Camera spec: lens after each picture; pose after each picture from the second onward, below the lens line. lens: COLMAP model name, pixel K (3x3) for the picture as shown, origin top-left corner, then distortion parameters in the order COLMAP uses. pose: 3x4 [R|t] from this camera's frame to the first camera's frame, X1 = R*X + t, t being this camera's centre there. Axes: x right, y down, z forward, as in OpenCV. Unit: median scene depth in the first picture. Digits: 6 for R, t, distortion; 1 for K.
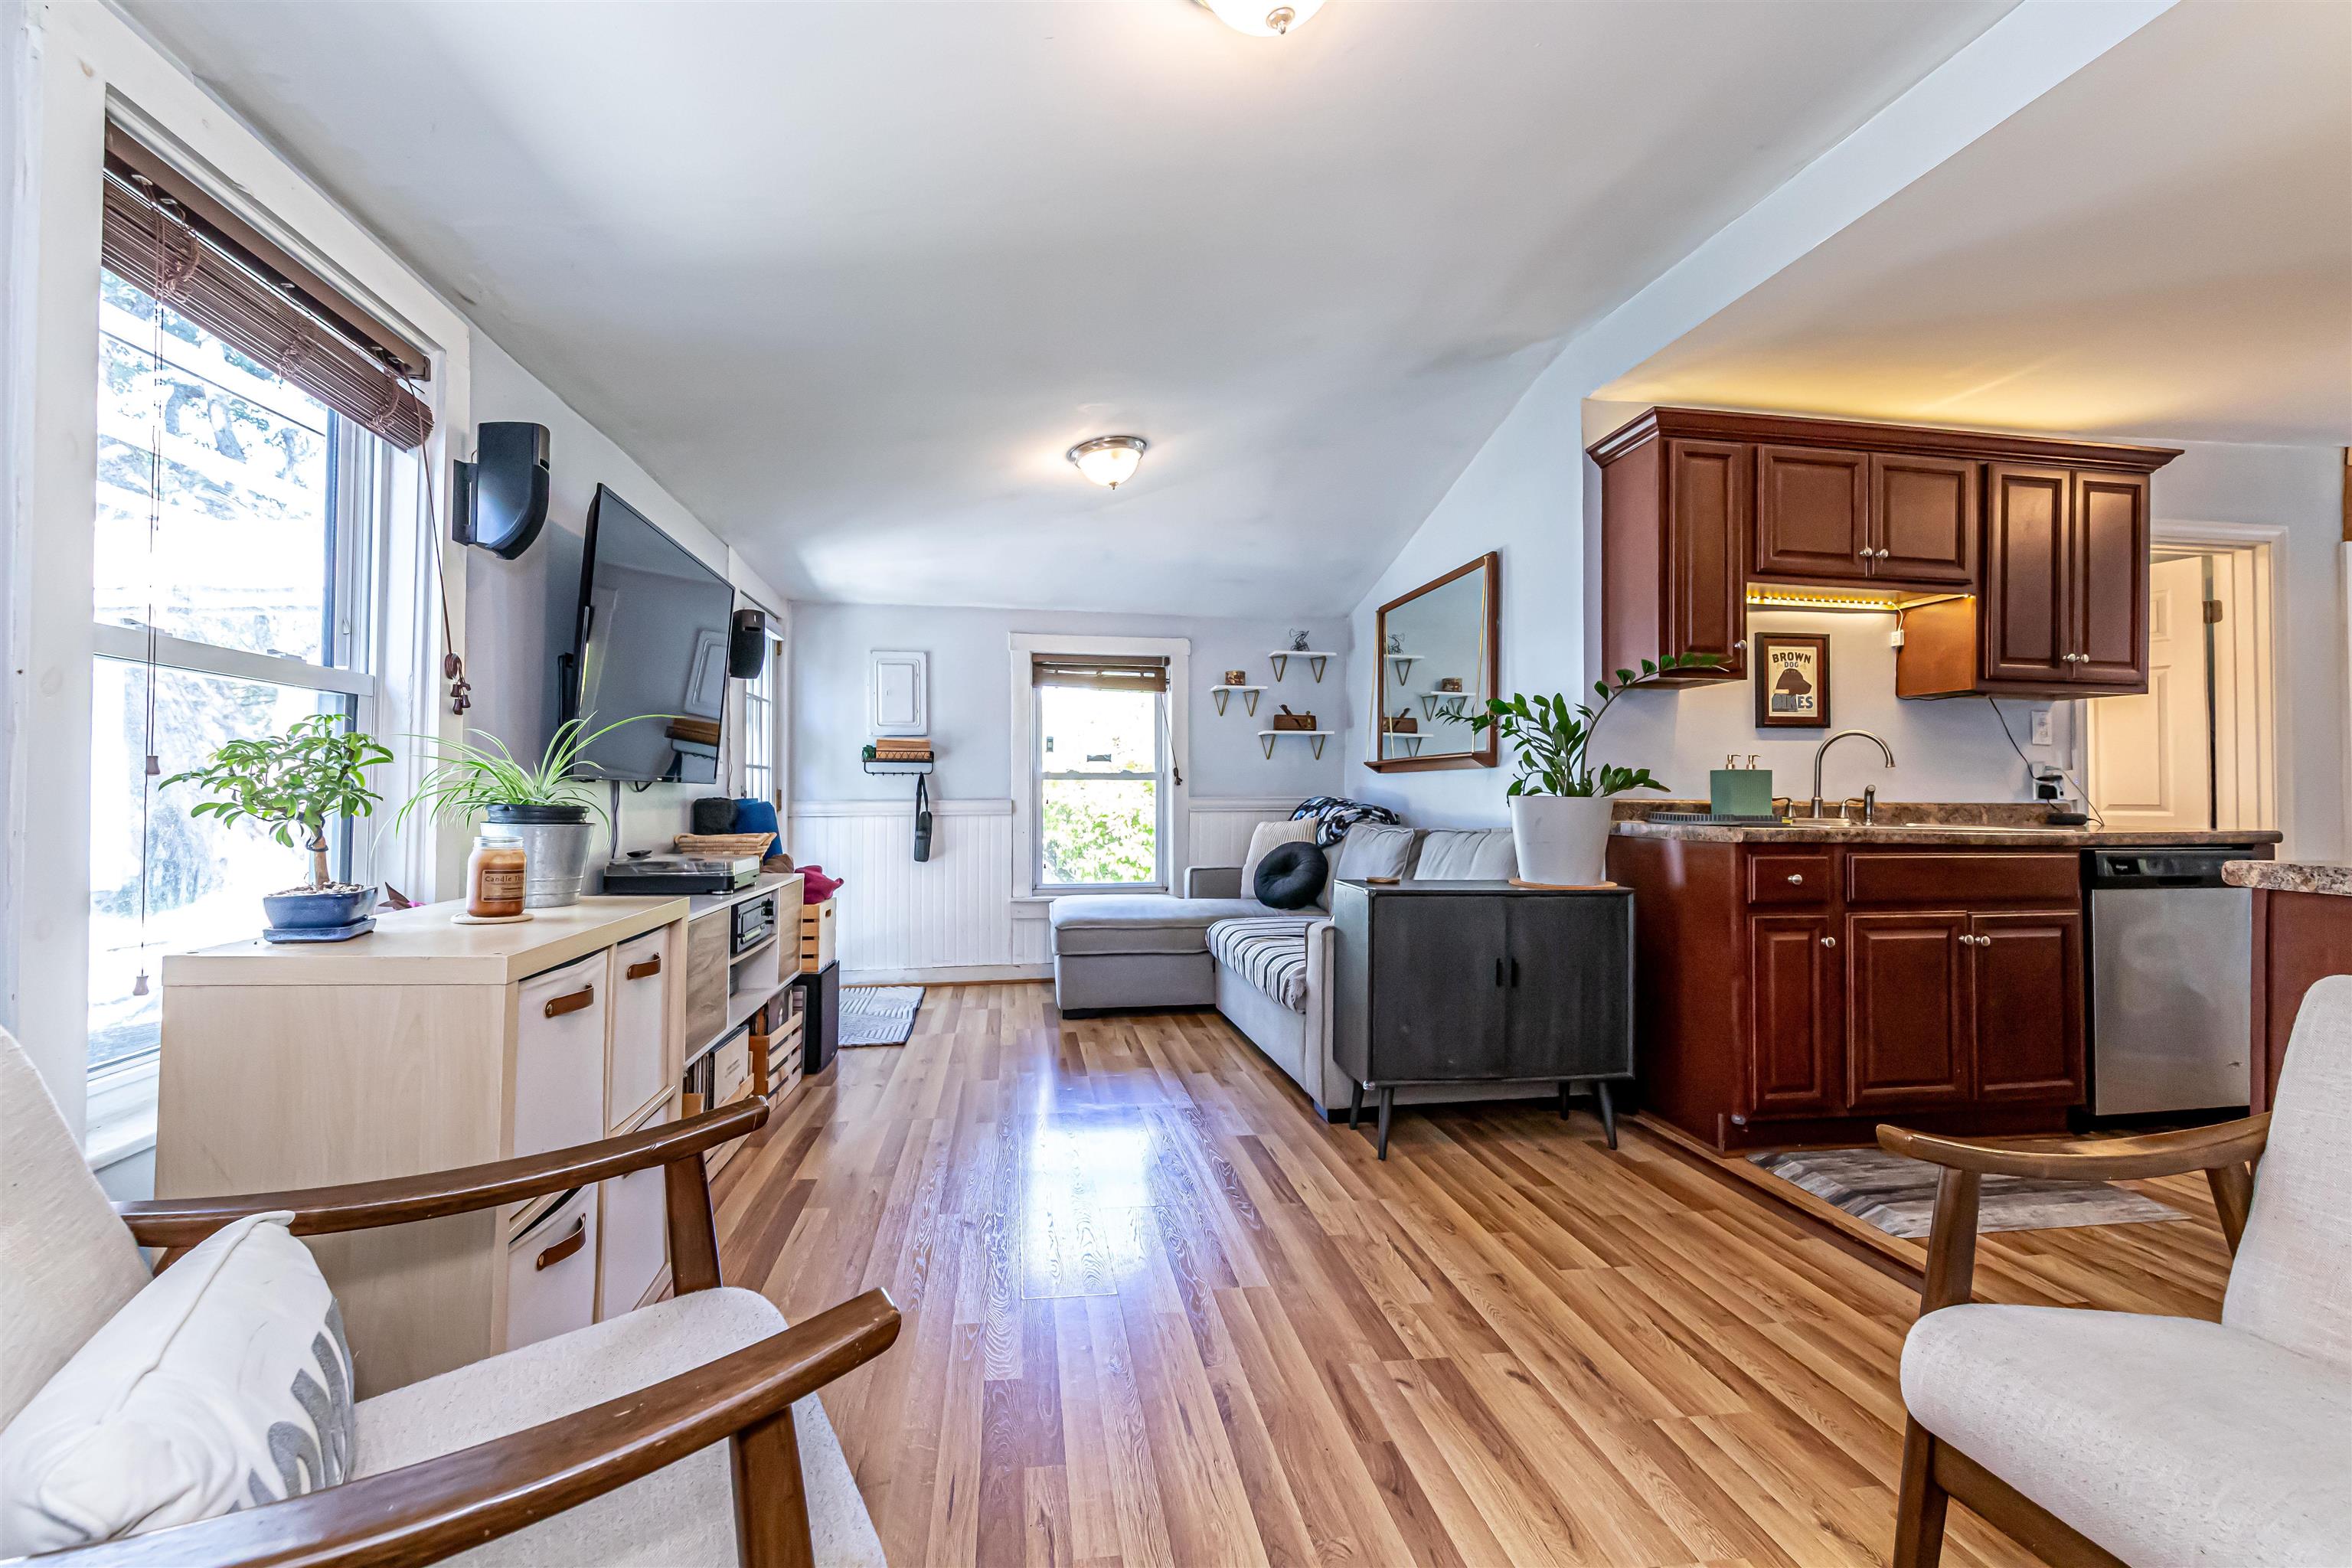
lens RADIAL K [[1005.6, 0, 1221.9], [0, 1005.6, 772.3], [0, 0, 1]] dist [0.000382, -0.000091]
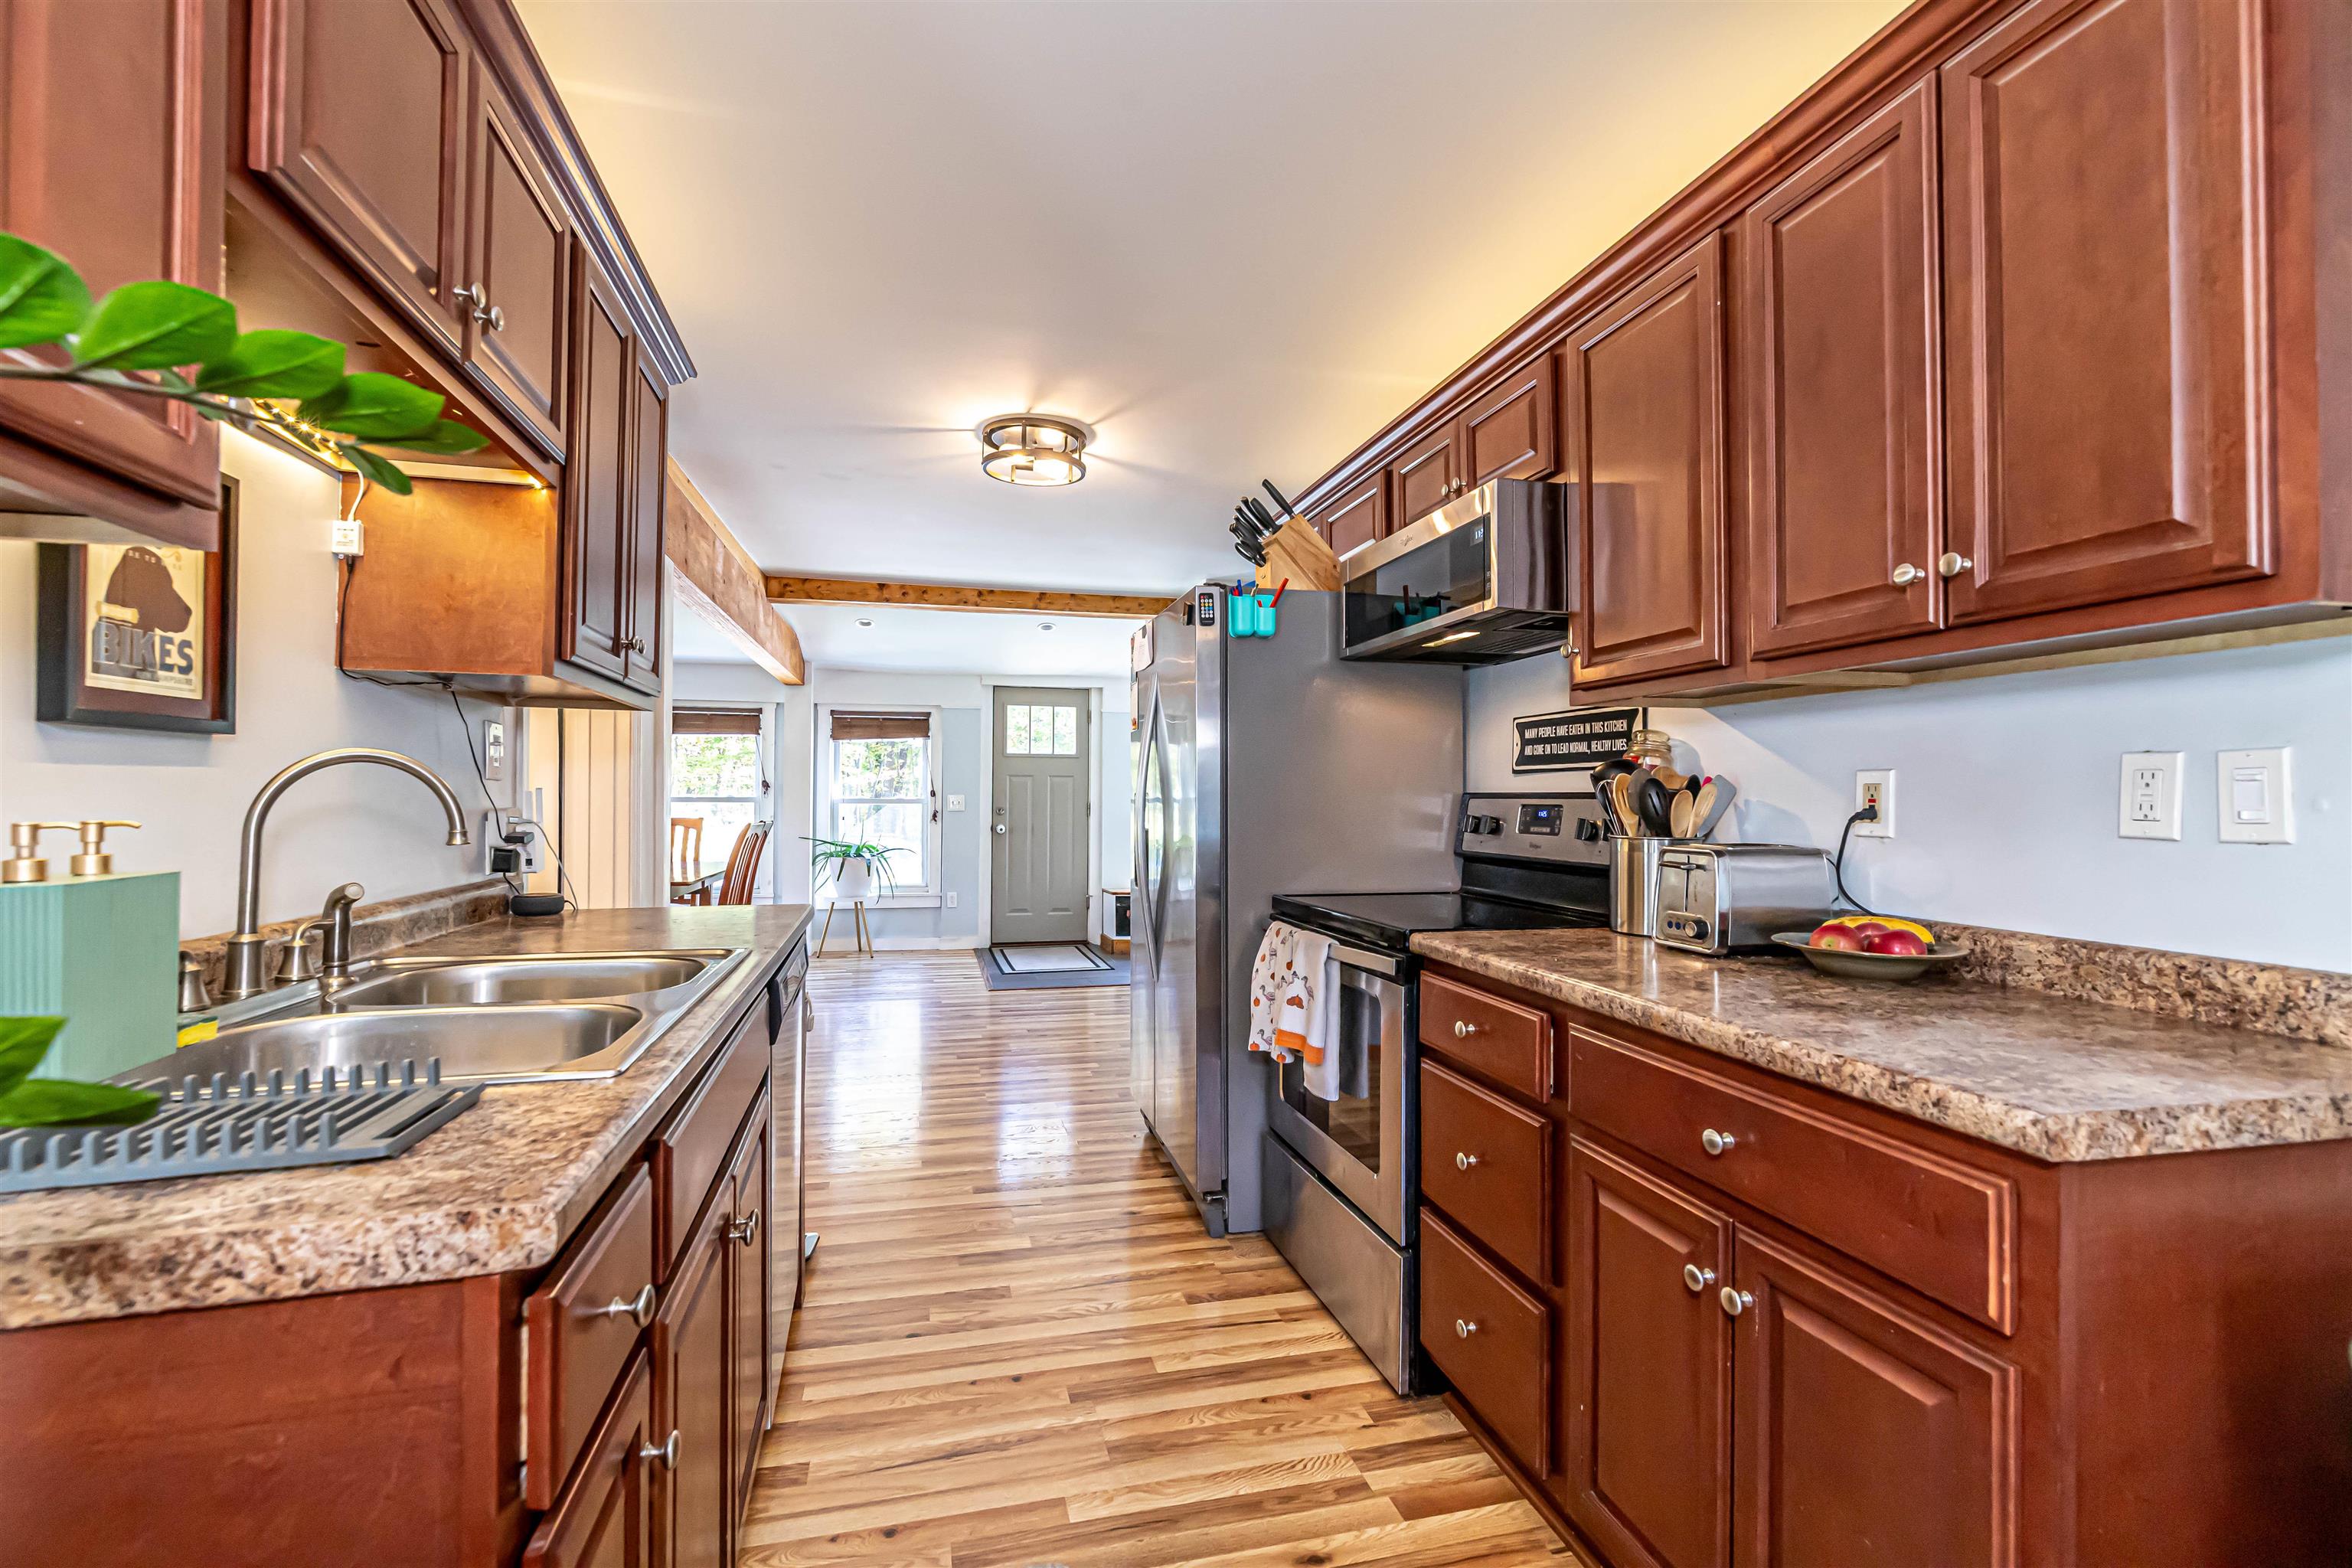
lens RADIAL K [[1002.7, 0, 1176.0], [0, 1002.7, 784.0], [0, 0, 1]] dist [0.000590, -0.000004]
pose [[-0.029753, 0.004679, 0.999546, 0.234579], [-0.026675, 0.999629, -0.005474, -0.034152], [-0.999201, -0.026826, -0.029617, 0.695769]]
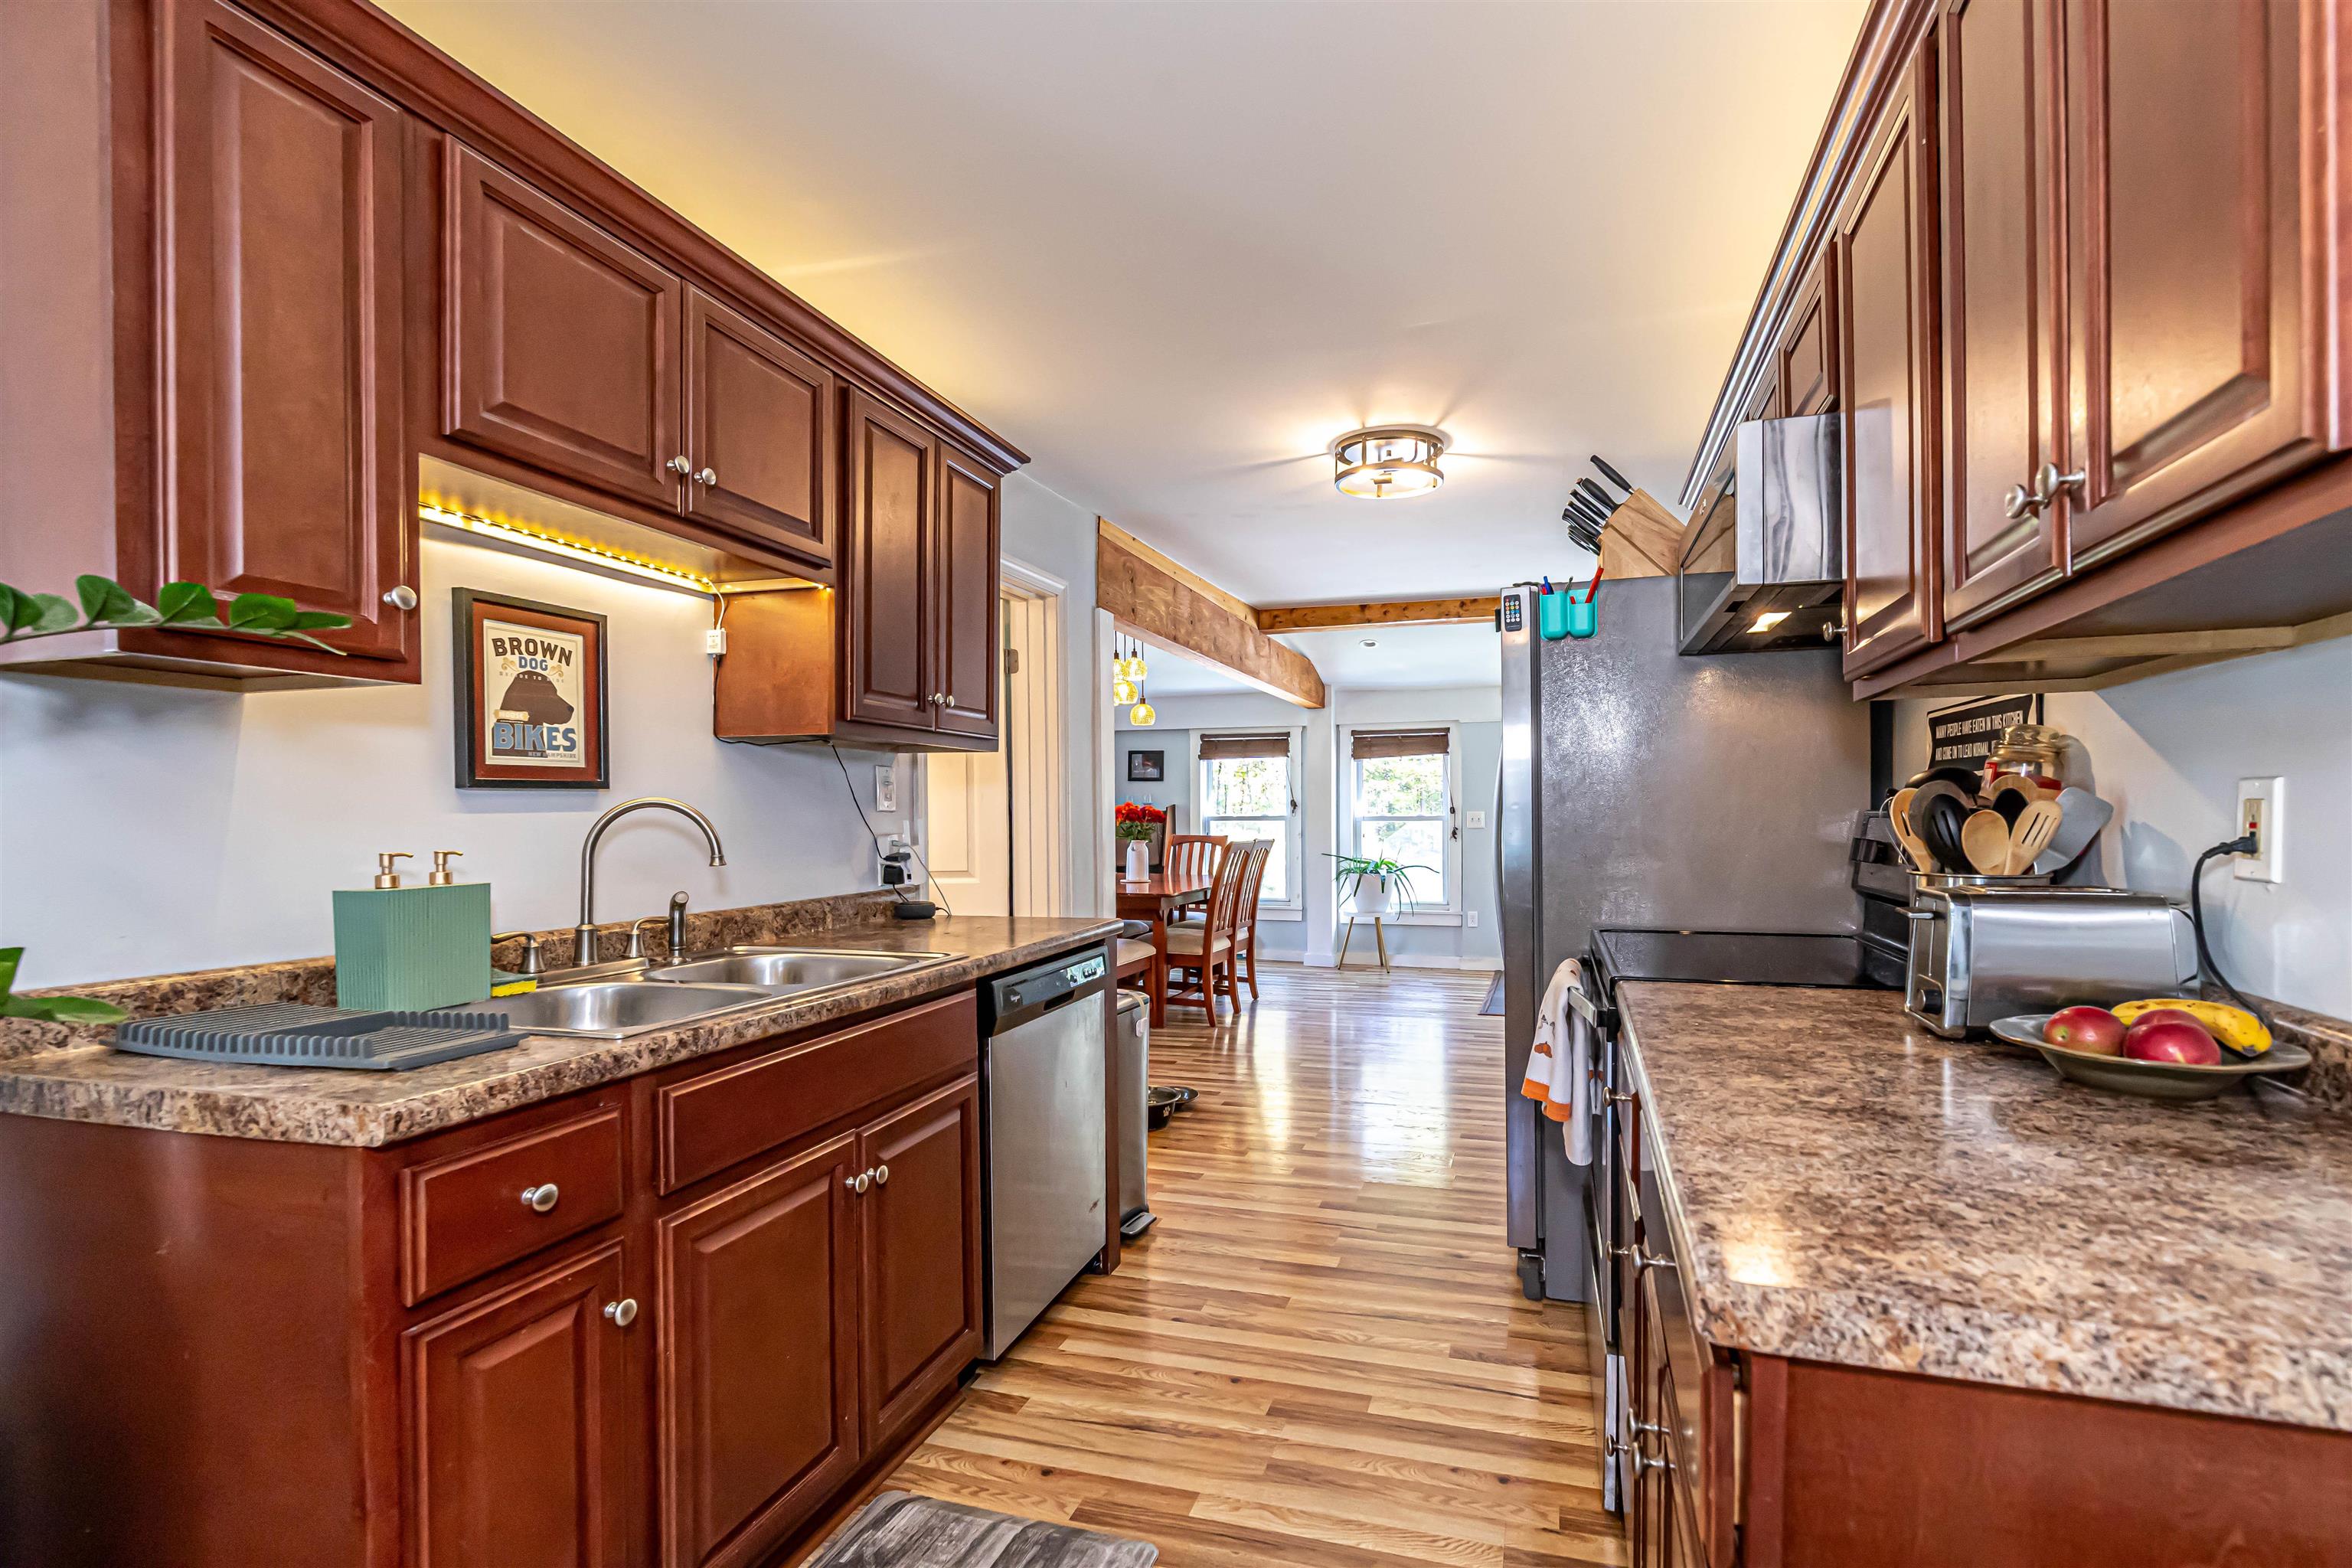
lens RADIAL K [[1027.1, 0, 1214.7], [0, 1027.1, 821.3], [0, 0, 1]] dist [-0.000150, -0.000284]
pose [[0.460352, -0.018598, 0.887541, 0.272476], [-0.008518, 0.999642, 0.025365, -0.045312], [-0.887695, -0.019237, 0.460029, 0.470945]]
